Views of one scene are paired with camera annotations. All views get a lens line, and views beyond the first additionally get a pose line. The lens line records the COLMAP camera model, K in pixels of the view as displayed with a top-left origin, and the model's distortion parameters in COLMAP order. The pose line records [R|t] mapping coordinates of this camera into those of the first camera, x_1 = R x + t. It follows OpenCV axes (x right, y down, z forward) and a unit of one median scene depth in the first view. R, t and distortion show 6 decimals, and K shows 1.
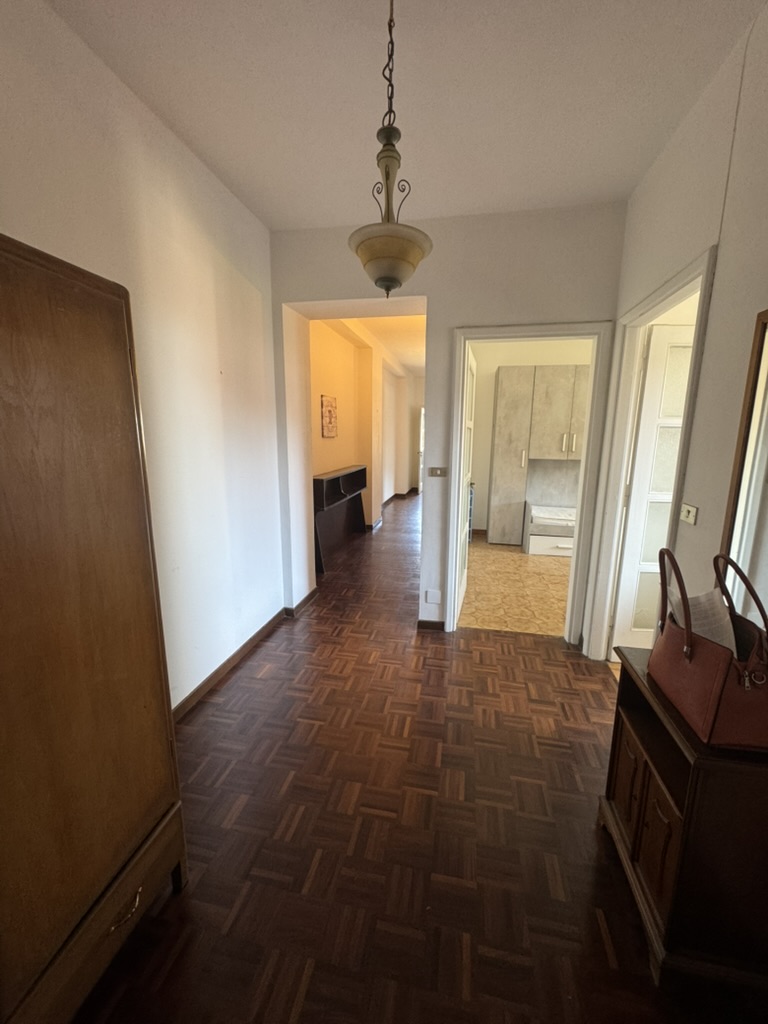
lens RADIAL K [[407.0, 0, 386.4], [0, 407.0, 510.7], [0, 0, 1]] dist [-0.001258, 0.000176]
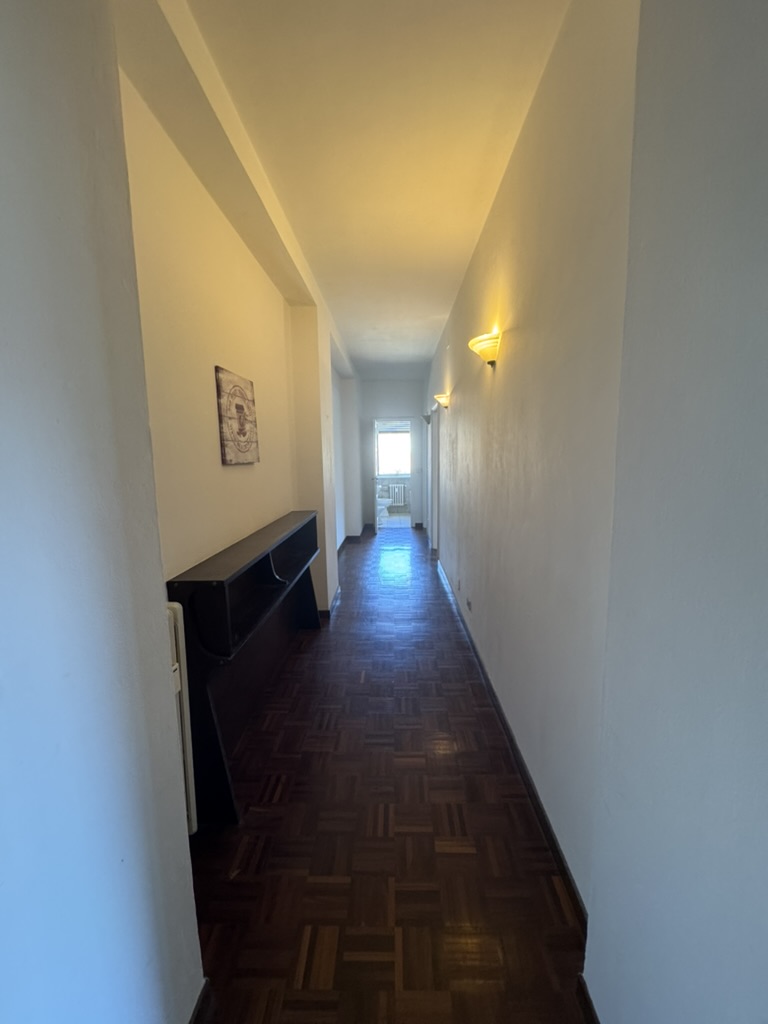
lens RADIAL K [[407.0, 0, 386.4], [0, 407.0, 510.7], [0, 0, 1]] dist [-0.001258, 0.000176]
pose [[0.983626, -0.049823, 0.173196, -0.060694], [0.058231, 0.997342, -0.043804, -0.097385], [-0.170553, 0.053172, 0.983913, 0.517373]]
